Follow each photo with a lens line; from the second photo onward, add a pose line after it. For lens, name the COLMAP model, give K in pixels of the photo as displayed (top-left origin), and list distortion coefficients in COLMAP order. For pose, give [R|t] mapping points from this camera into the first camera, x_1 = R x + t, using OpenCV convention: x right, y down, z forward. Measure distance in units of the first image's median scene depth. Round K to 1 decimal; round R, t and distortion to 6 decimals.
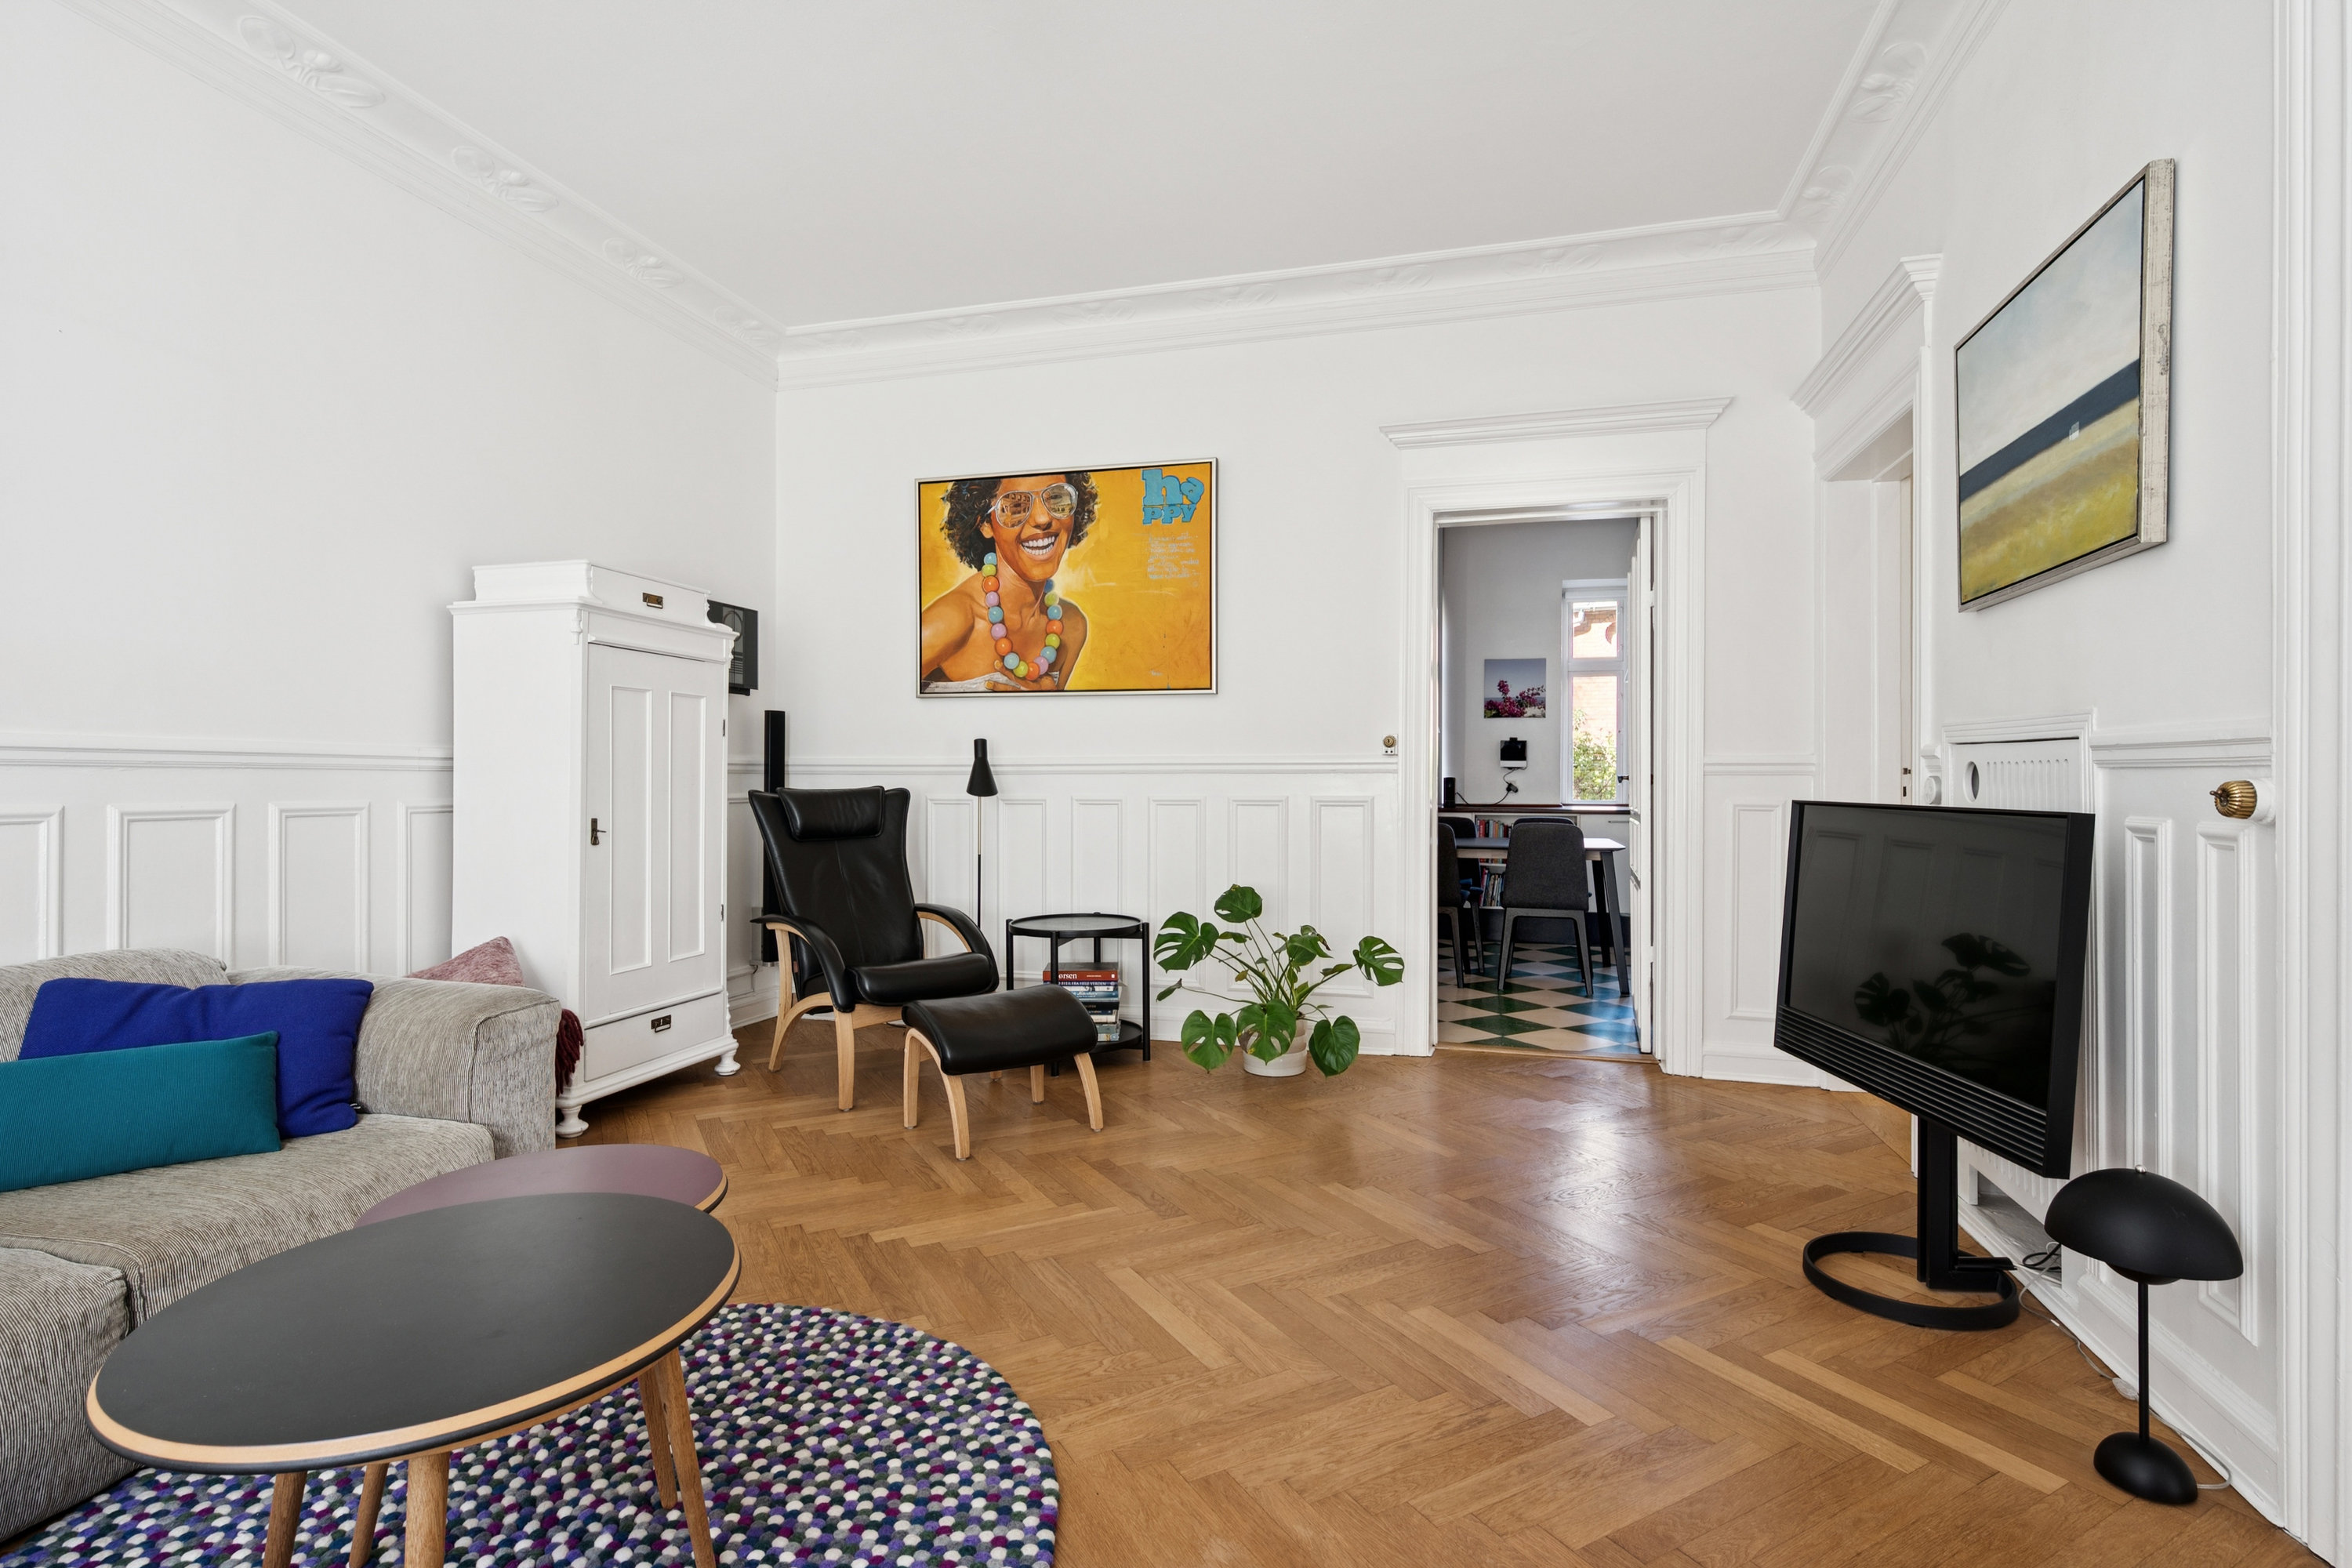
lens RADIAL K [[1113.7, 0, 1176.0], [0, 1113.7, 784.0], [0, 0, 1]] dist [0.000863, 0.000068]
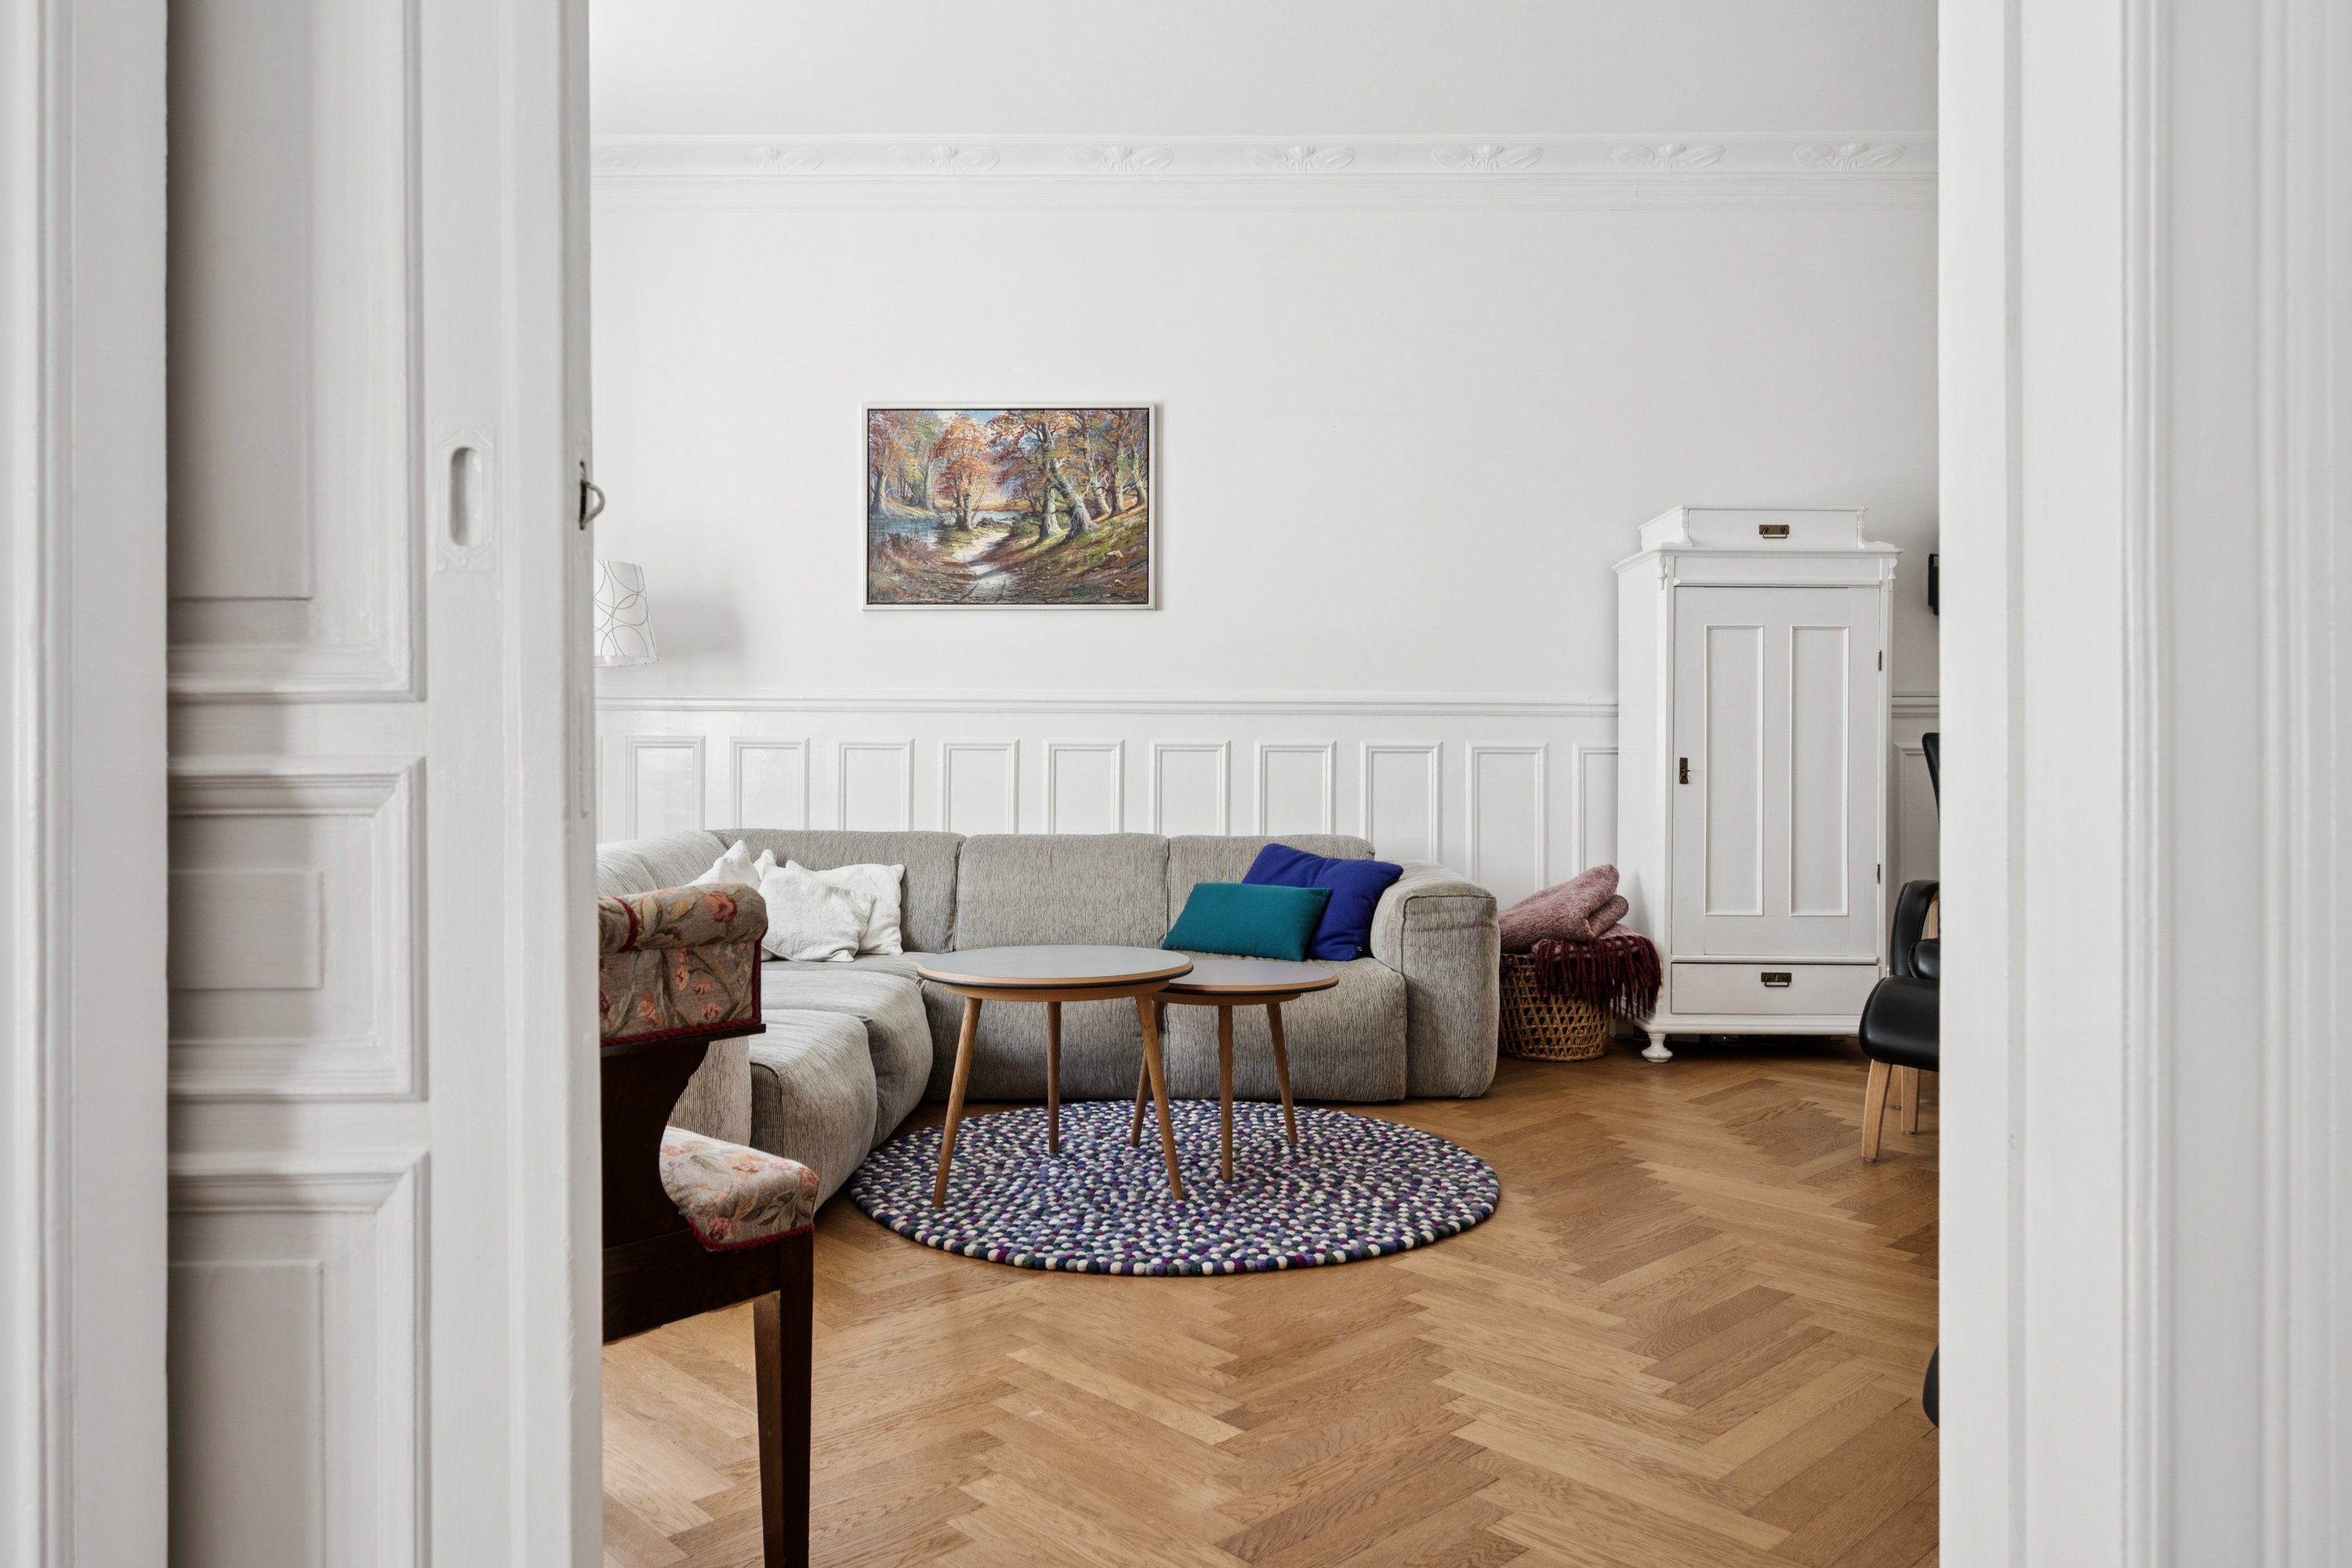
lens RADIAL K [[1569.5, 0, 1177.2], [0, 1569.5, 760.8], [0, 0, 1]] dist [-0.005493, -0.000587]
pose [[0.254380, -0.005448, -0.967089, 1.264935], [-0.006622, 0.999951, -0.007375, 0.080086], [0.967082, 0.008280, 0.254331, 0.315388]]
